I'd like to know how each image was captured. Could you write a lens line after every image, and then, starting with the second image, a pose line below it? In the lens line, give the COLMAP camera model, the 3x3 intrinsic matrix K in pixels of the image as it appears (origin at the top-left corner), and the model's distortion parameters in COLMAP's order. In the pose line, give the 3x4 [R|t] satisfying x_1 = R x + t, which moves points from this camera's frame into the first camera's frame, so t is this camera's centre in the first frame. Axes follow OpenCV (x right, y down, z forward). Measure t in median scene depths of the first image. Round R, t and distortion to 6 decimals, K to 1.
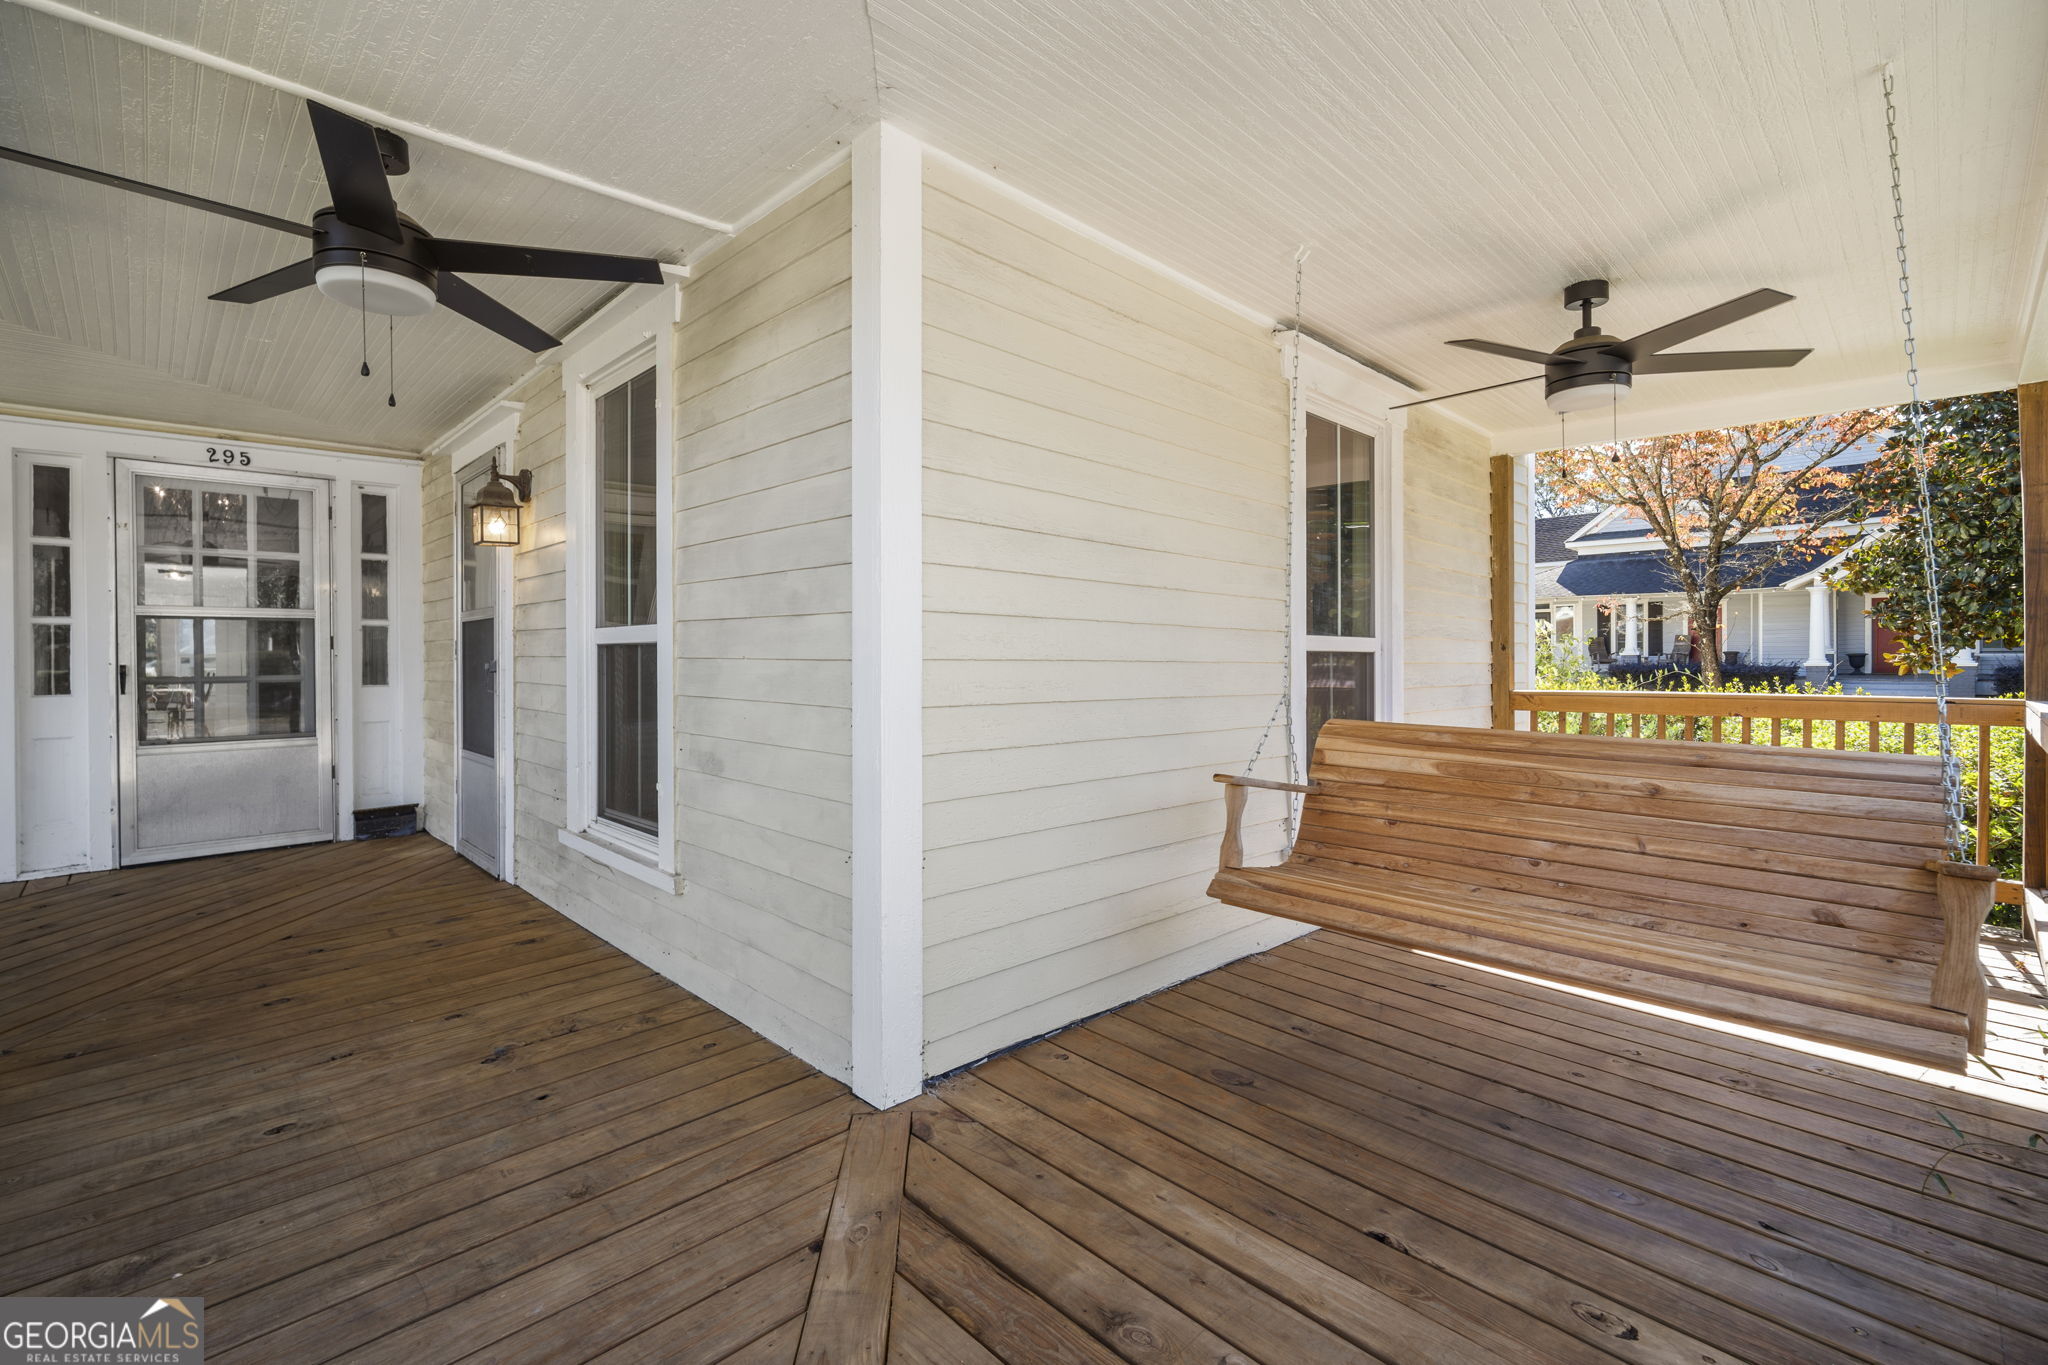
lens RADIAL K [[915.7, 0, 1018.9], [0, 915.7, 649.1], [0, 0, 1]] dist [-0.002476, -0.000154]
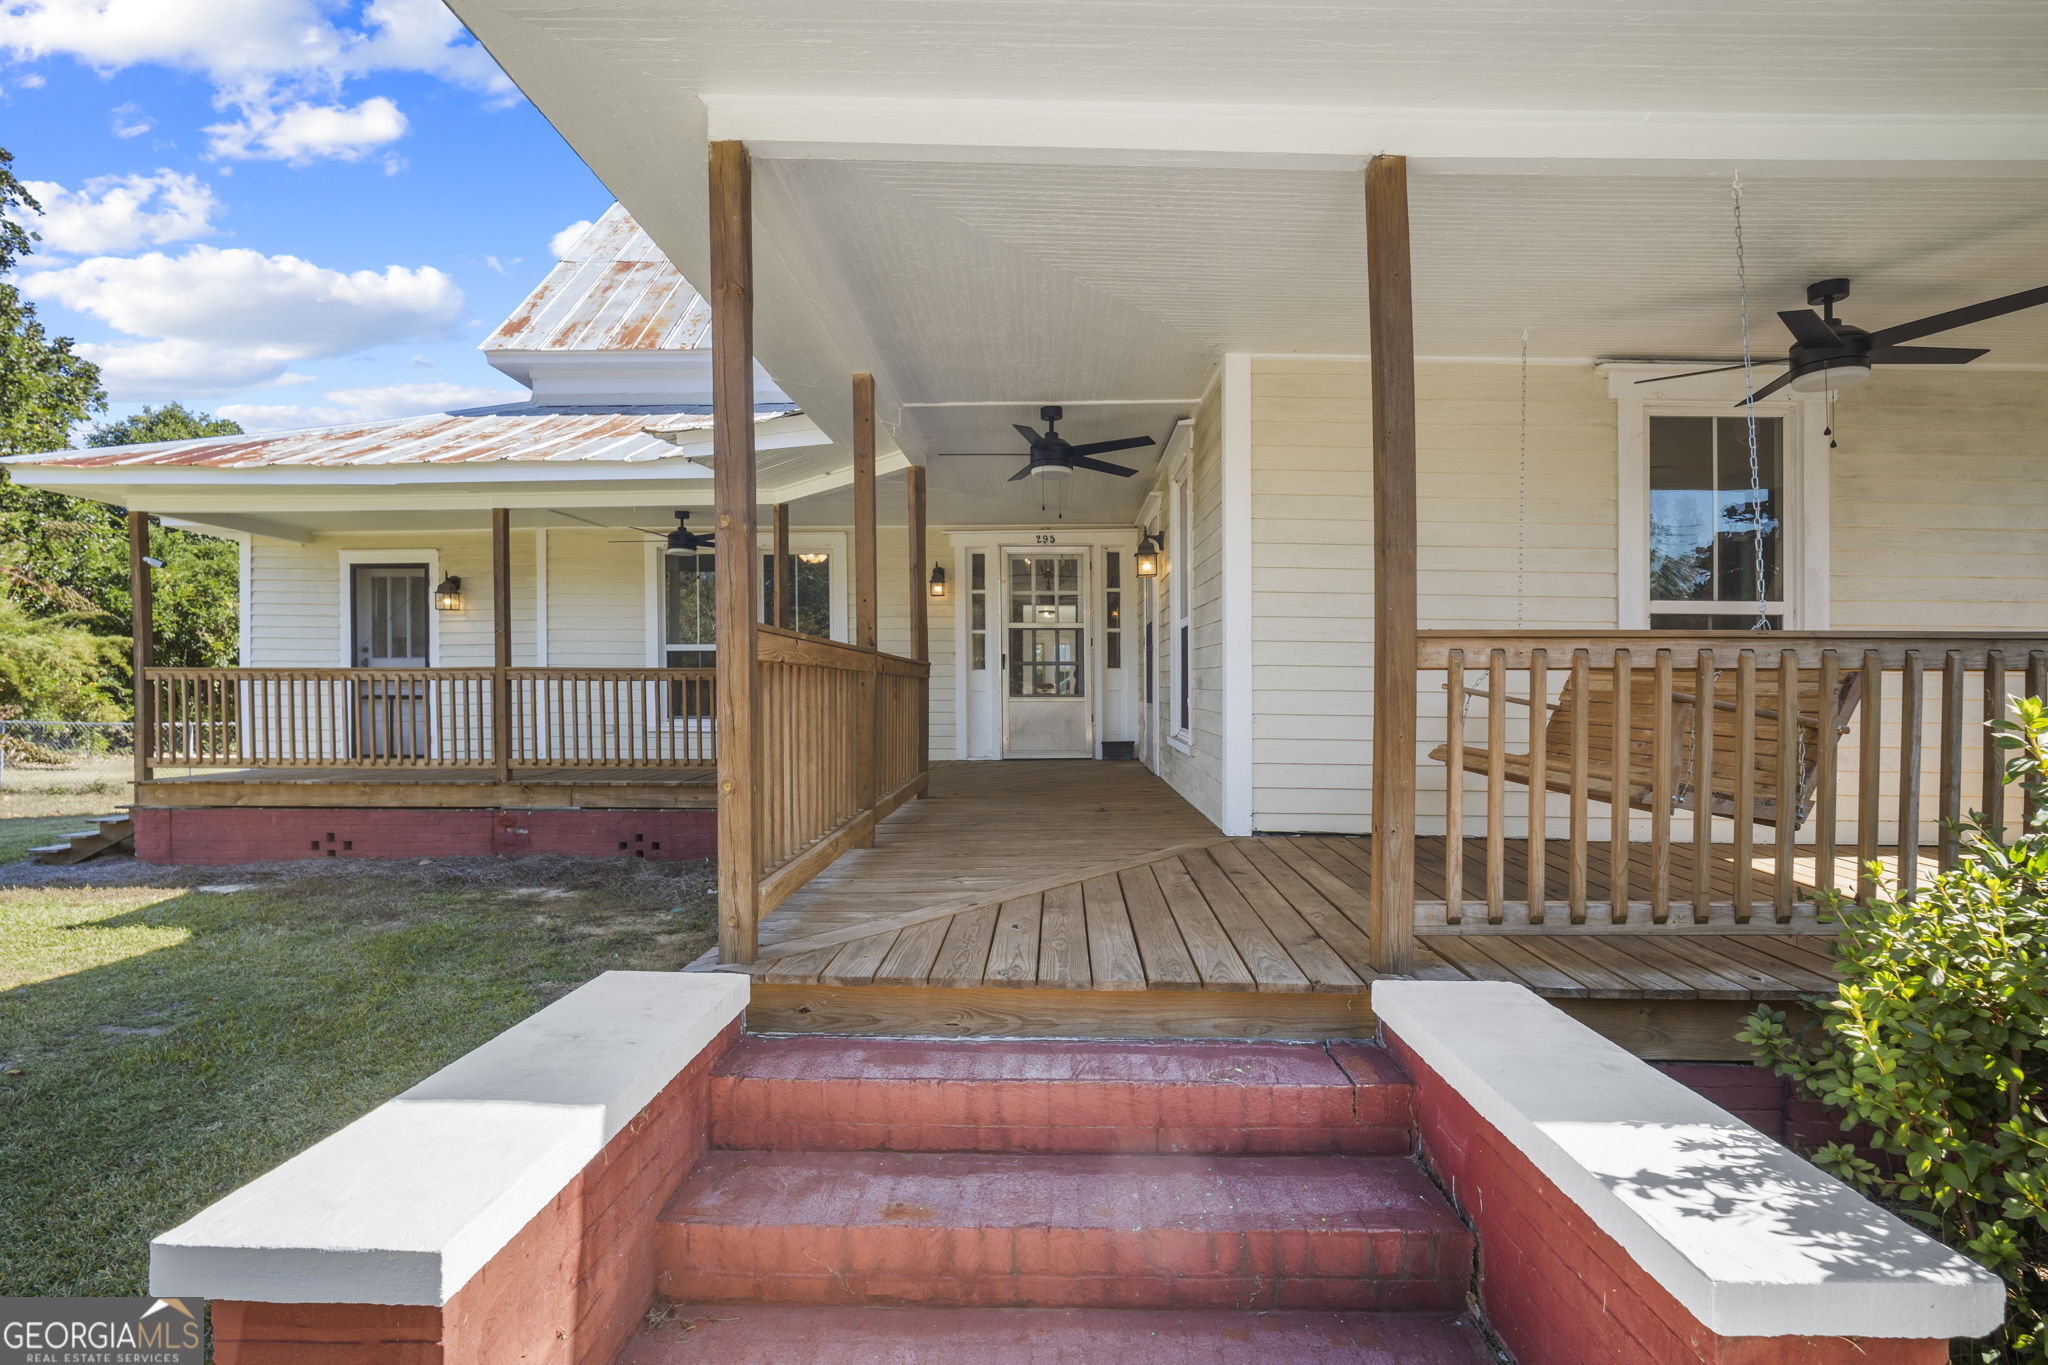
lens RADIAL K [[921.6, 0, 1024.0], [0, 921.6, 682.5], [0, 0, 1]] dist [-0.005215, 0.000532]
pose [[0.702964, 0.006768, -0.711194, 0.441180], [-0.001825, 0.999969, 0.007712, 0.064277], [0.711223, -0.004123, 0.702954, -0.342333]]
